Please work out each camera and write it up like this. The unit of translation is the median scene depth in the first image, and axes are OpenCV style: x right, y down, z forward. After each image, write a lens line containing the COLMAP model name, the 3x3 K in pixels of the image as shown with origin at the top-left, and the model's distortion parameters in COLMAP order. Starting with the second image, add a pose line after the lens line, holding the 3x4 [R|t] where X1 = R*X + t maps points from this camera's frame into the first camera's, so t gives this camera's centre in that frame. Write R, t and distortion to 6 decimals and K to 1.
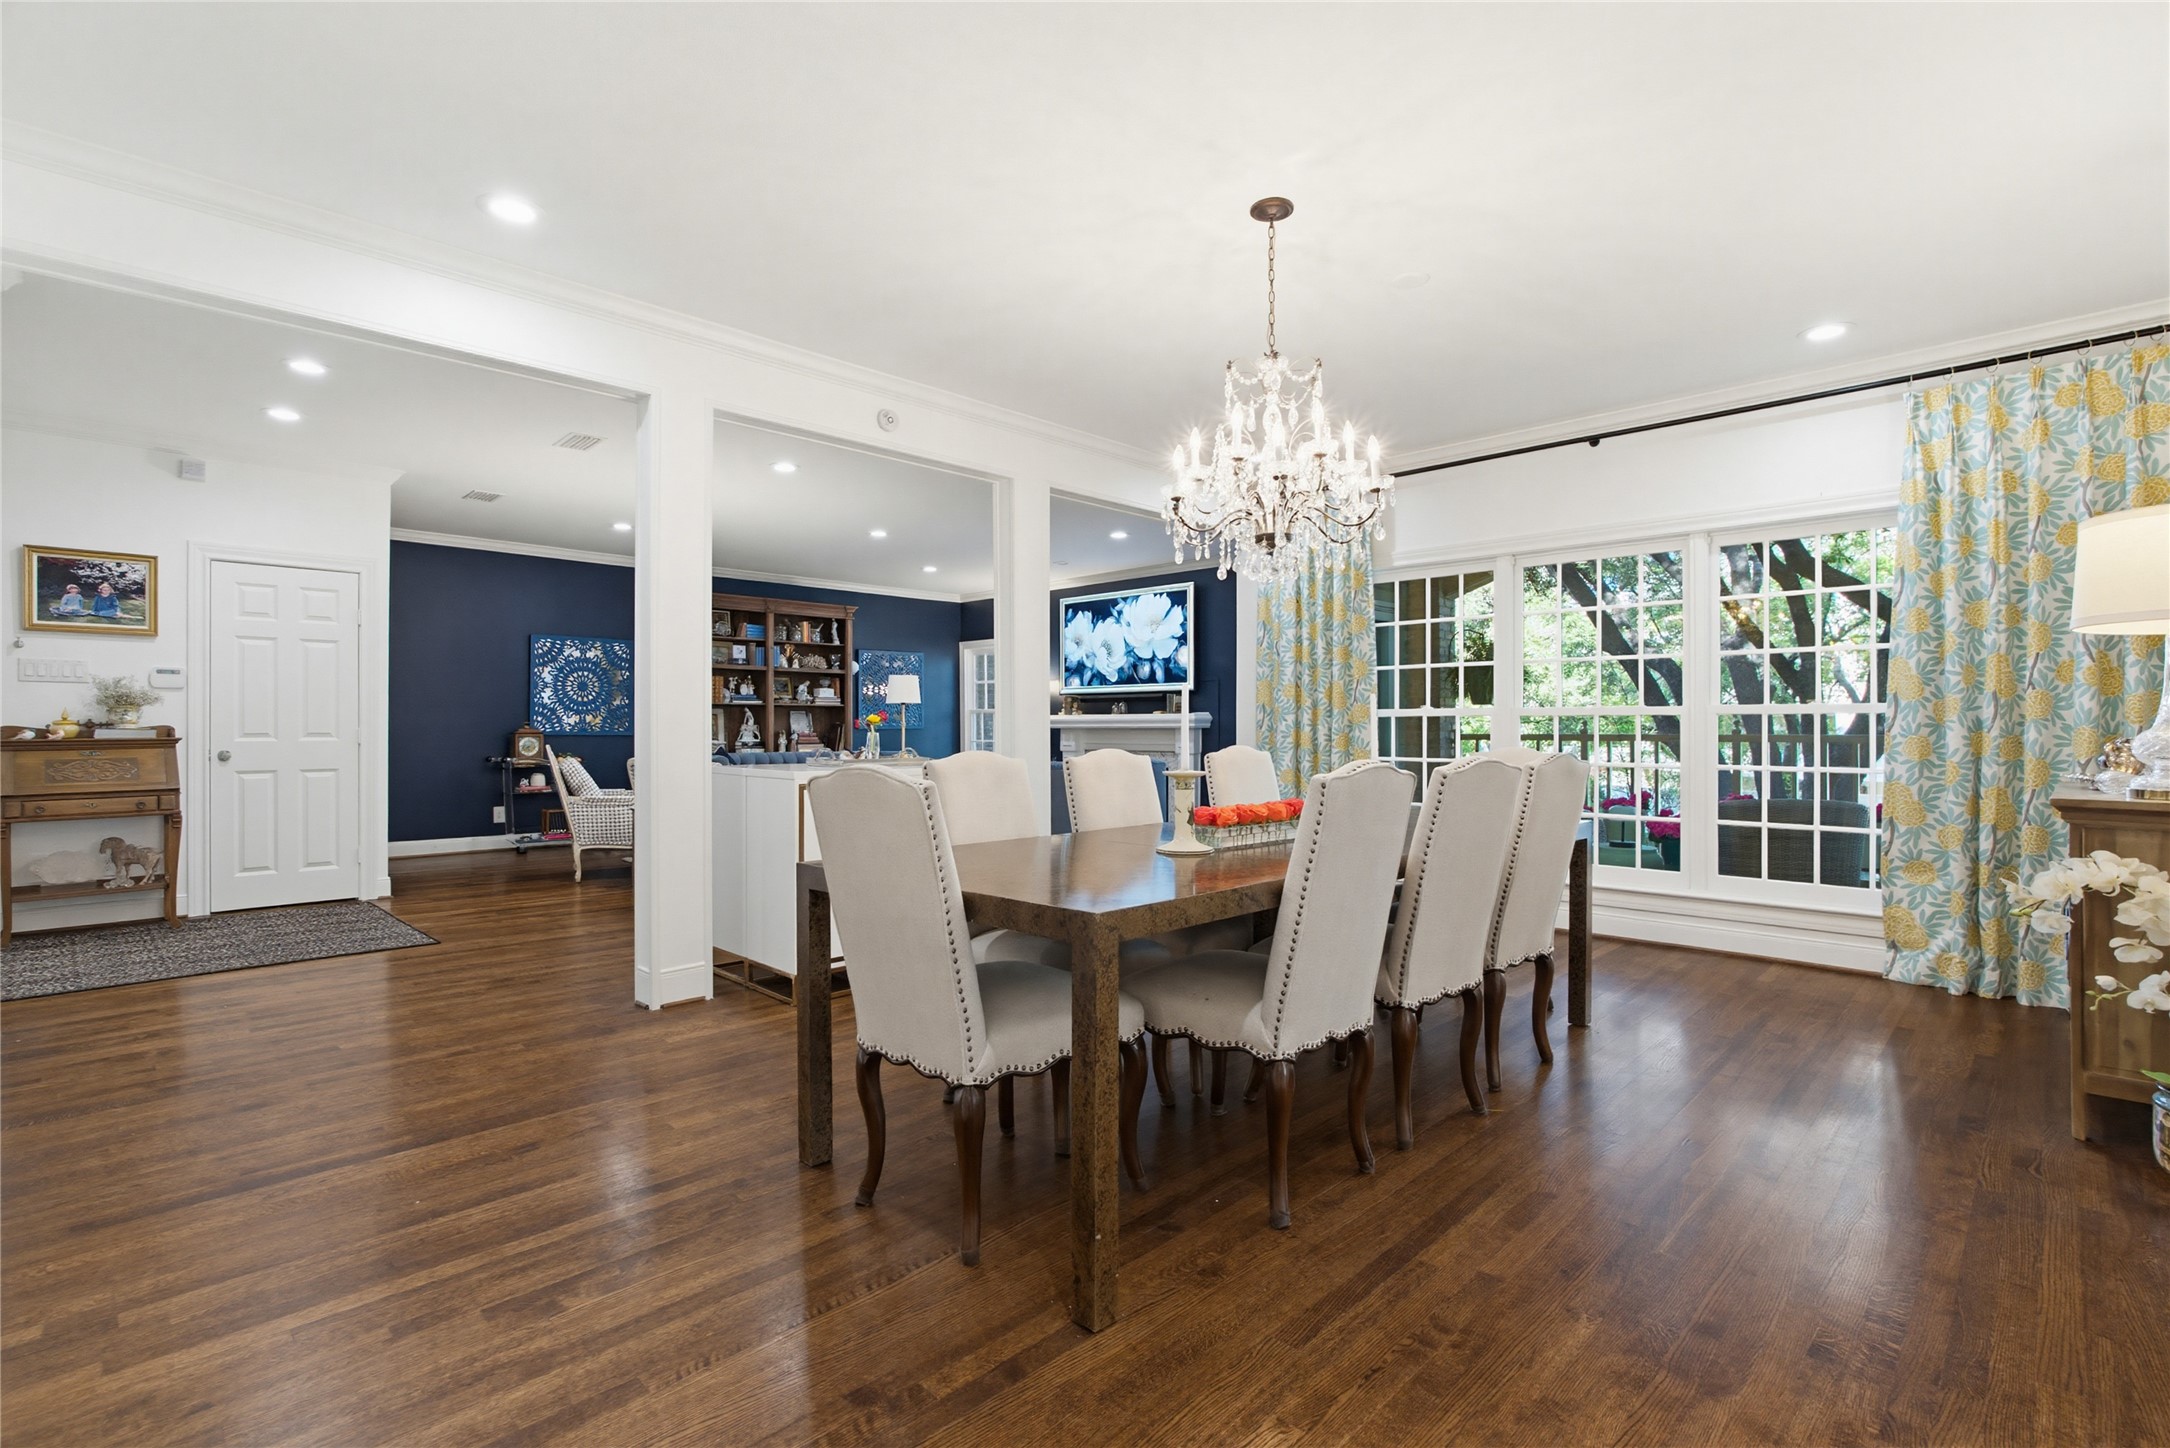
lens RADIAL K [[999.5, 0, 1085.0], [0, 999.5, 724.0], [0, 0, 1]] dist [-0.053704, -0.000068]
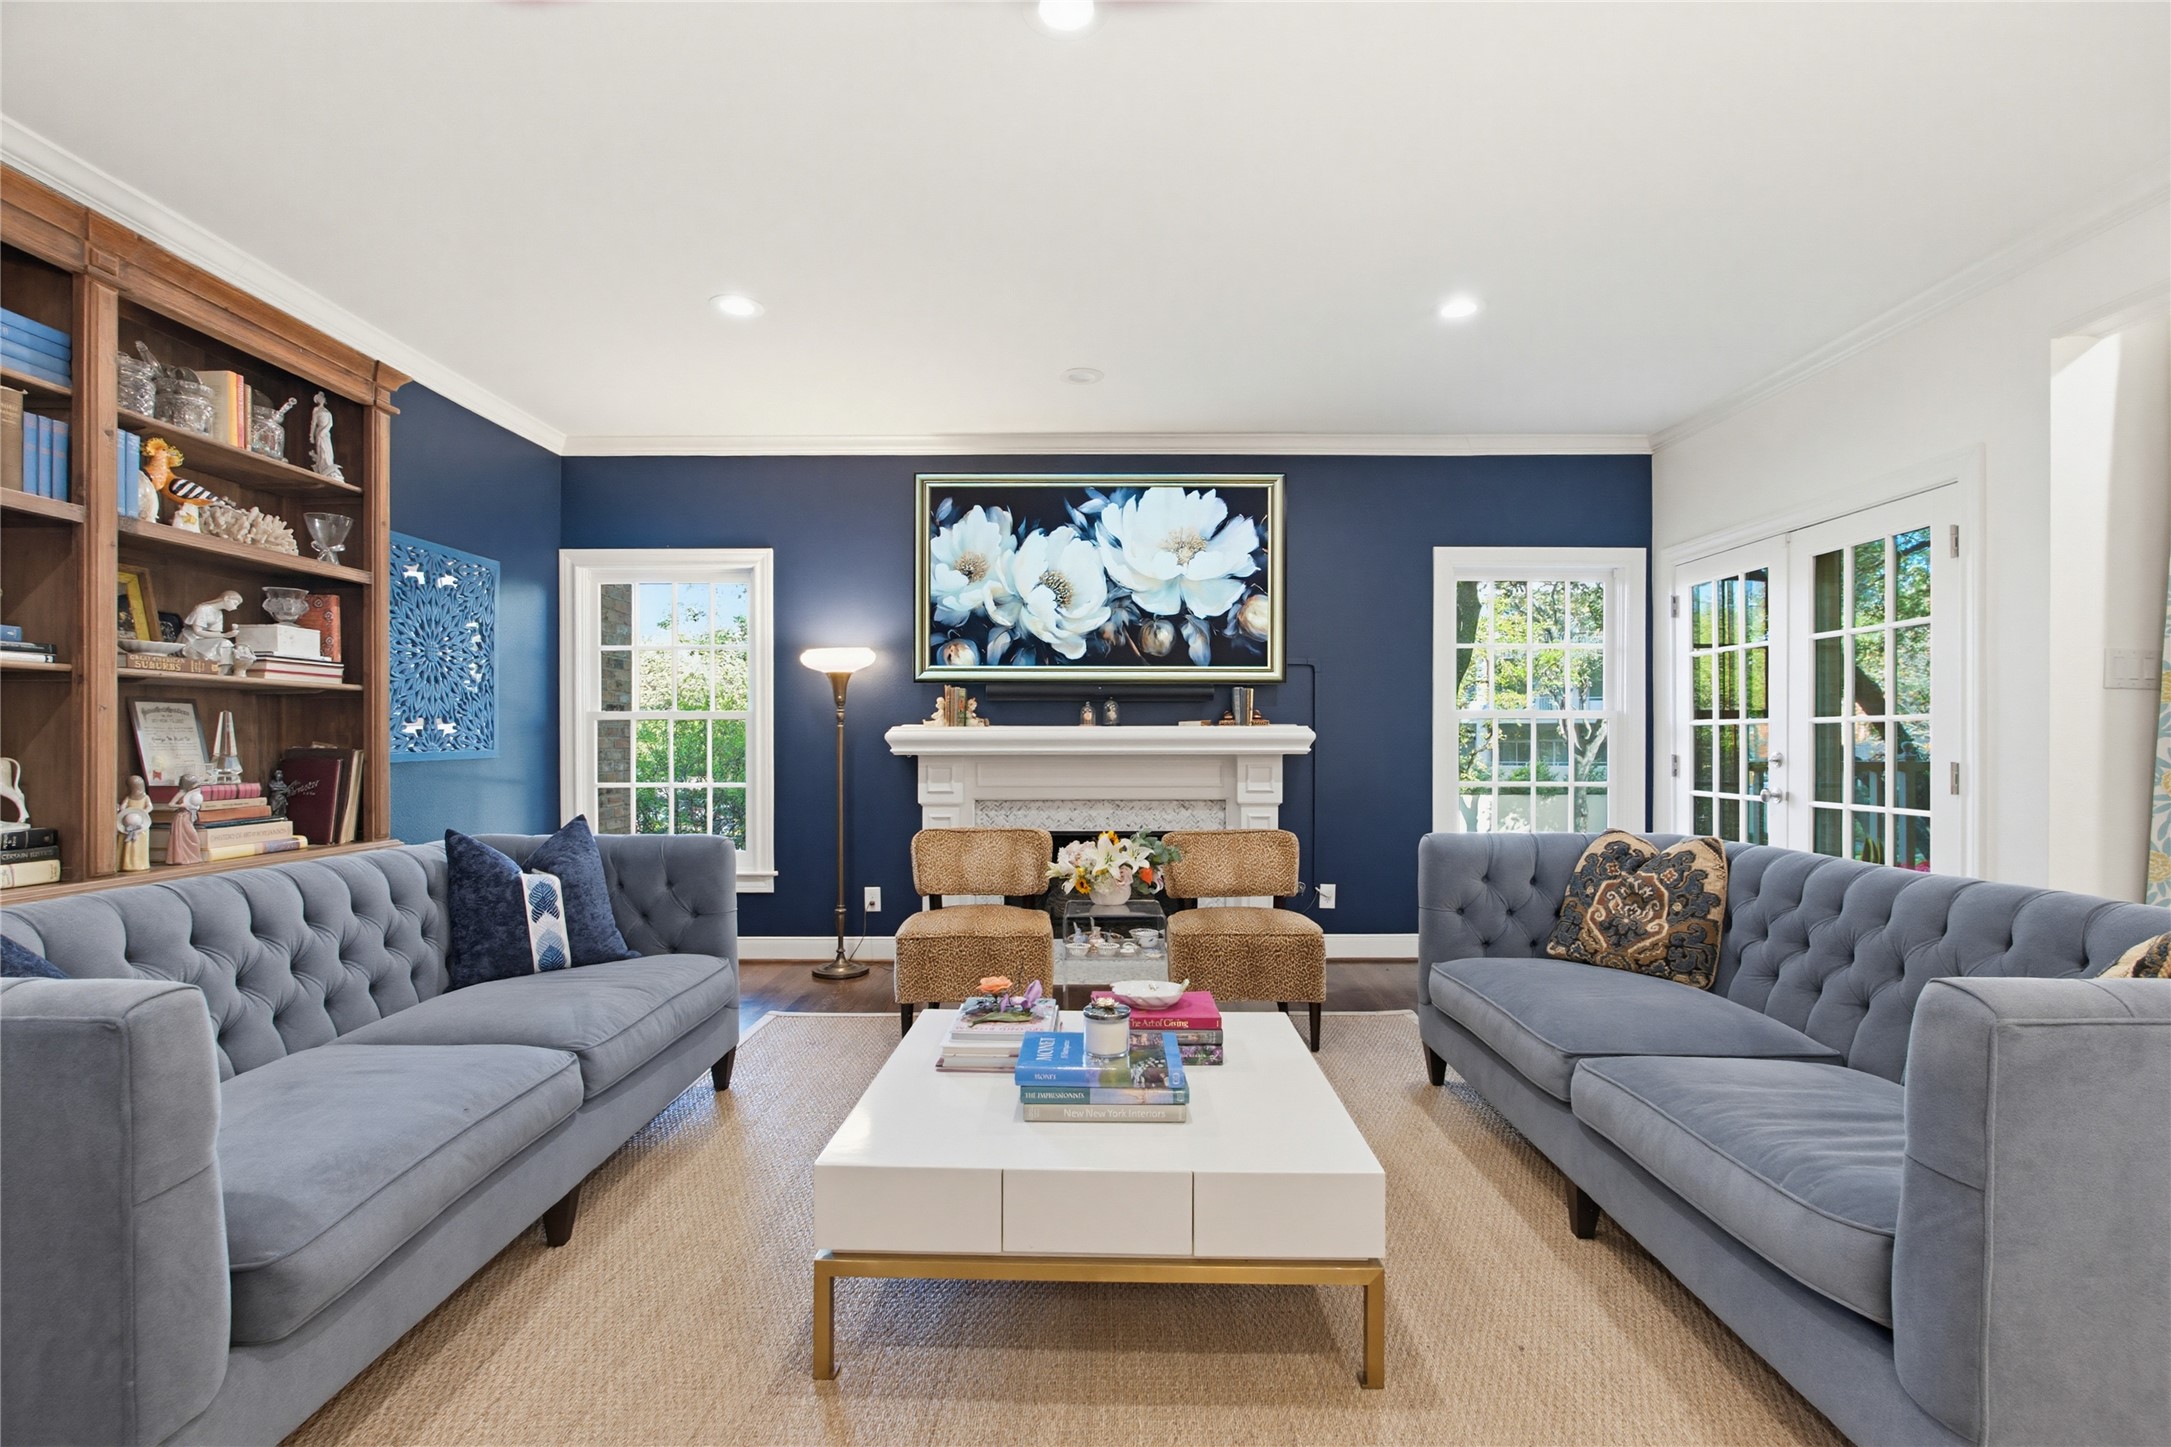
lens RADIAL K [[974.7, 0, 1085.5], [0, 974.7, 723.5], [0, 0, 1]] dist [-0.000048, -0.015552]
pose [[0.718062, 0.010503, 0.695900, -0.298484], [-0.001722, 0.999910, -0.013314, -0.004631], [-0.695977, 0.008362, 0.718015, 0.661133]]
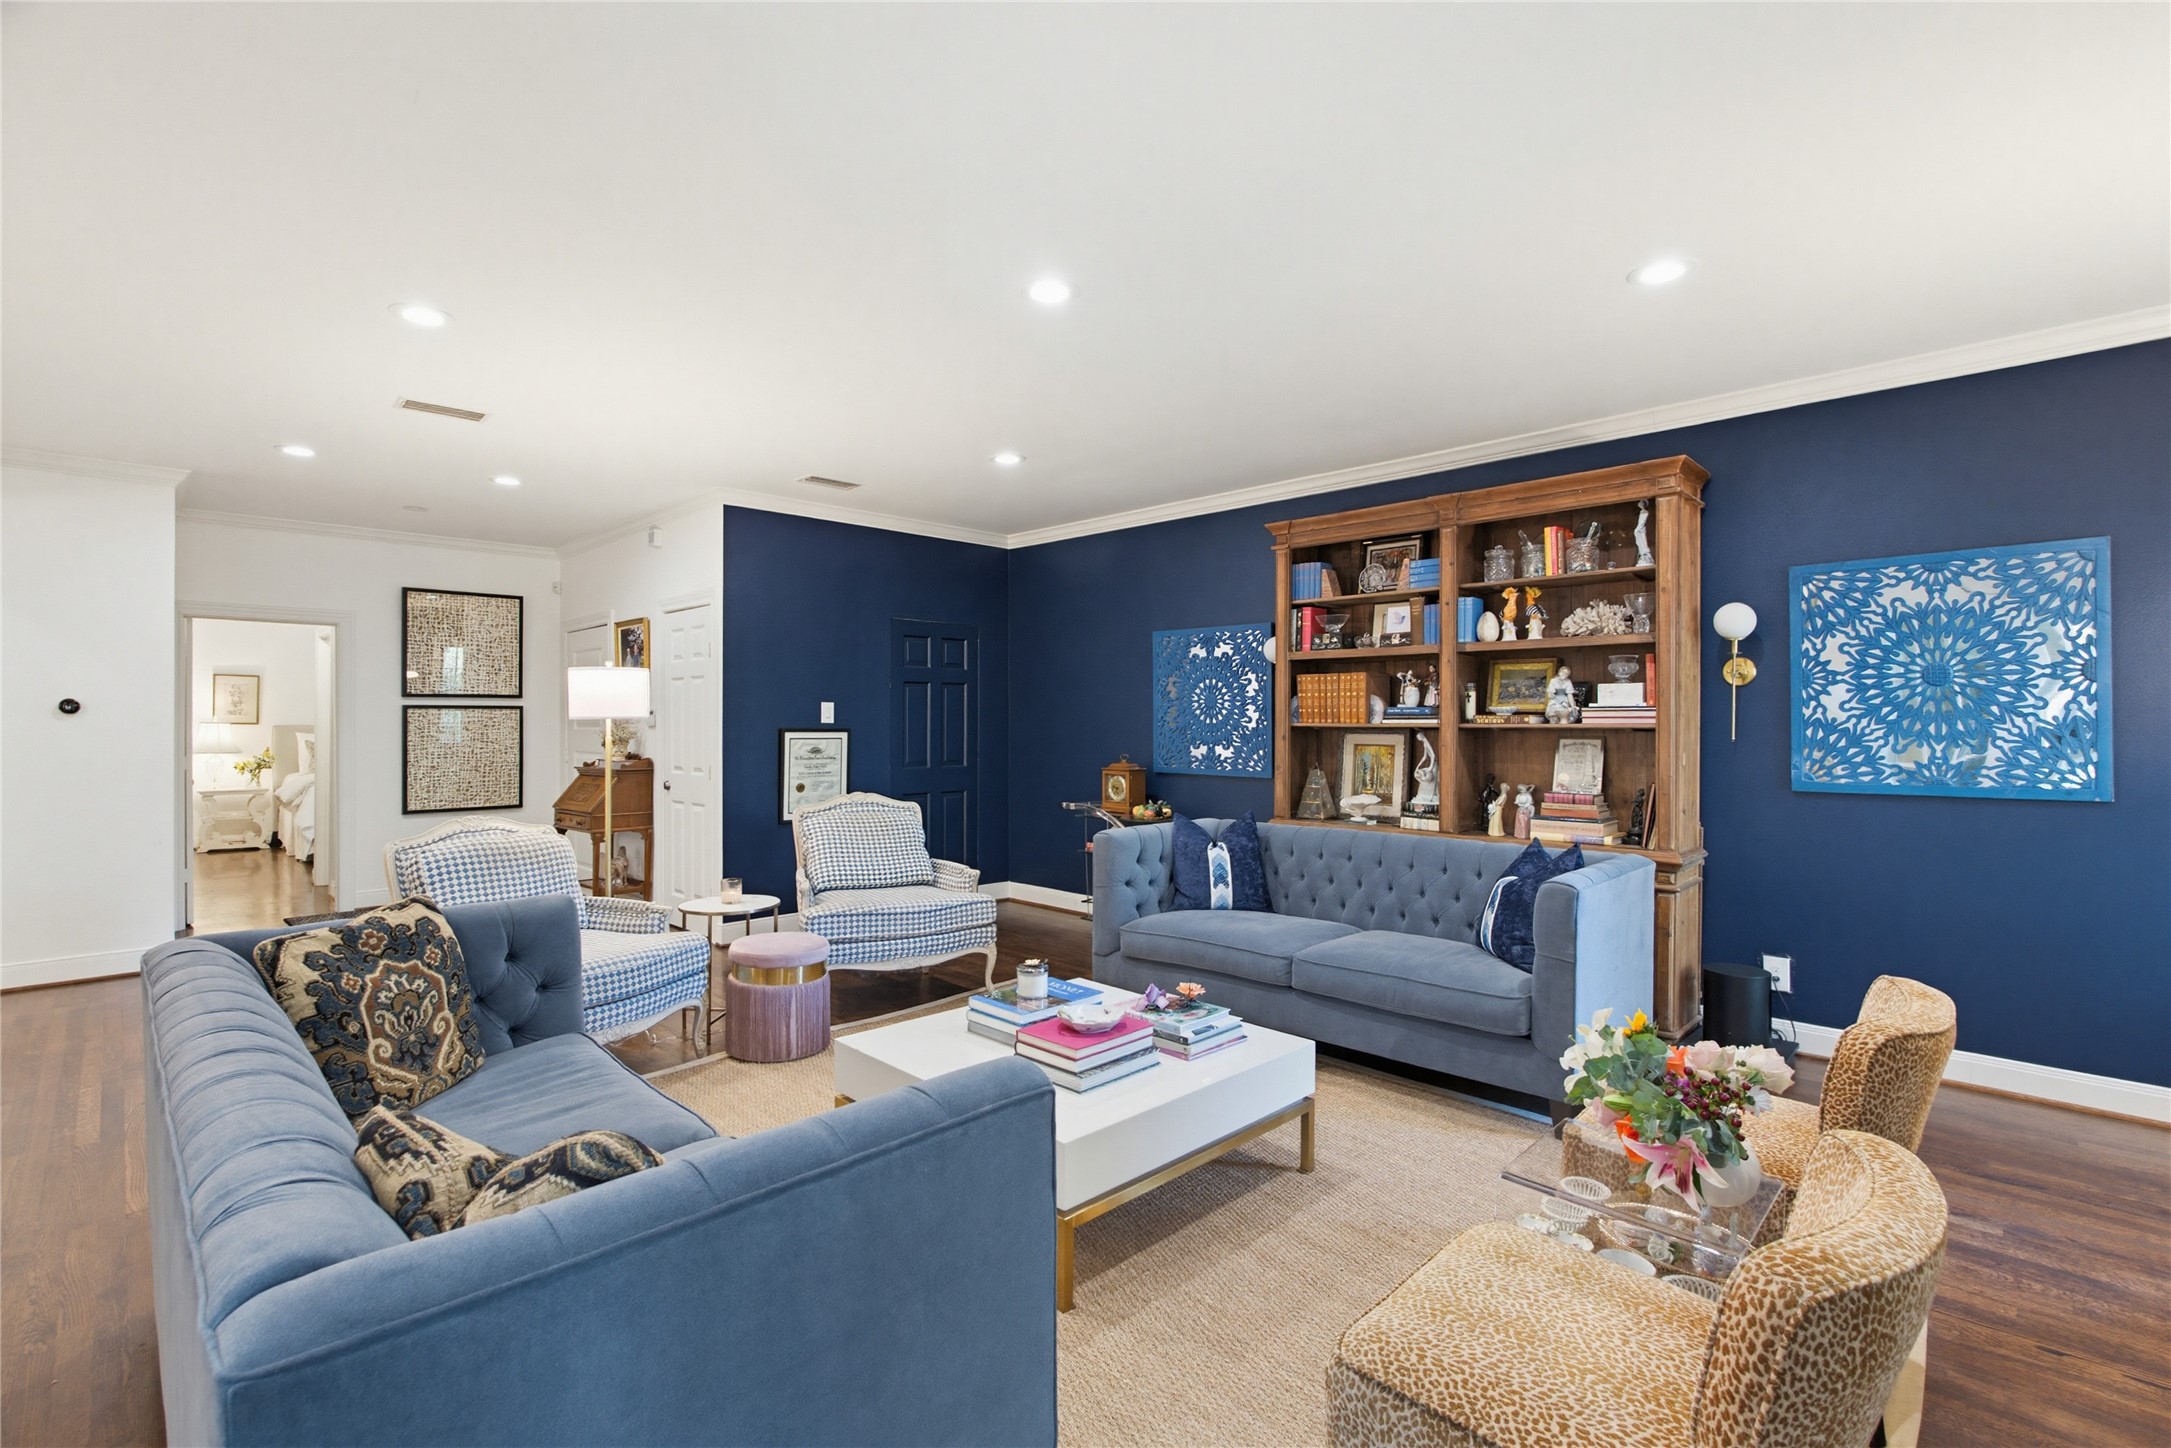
lens RADIAL K [[974.7, 0, 1085.5], [0, 974.7, 724.0], [0, 0, 1]] dist [-0.000048, -0.015552]
pose [[-0.014177, 0.003026, -0.999895, 0.131087], [0.004391, 0.999986, 0.002964, -0.022416], [0.999890, -0.004349, -0.014191, 0.817456]]
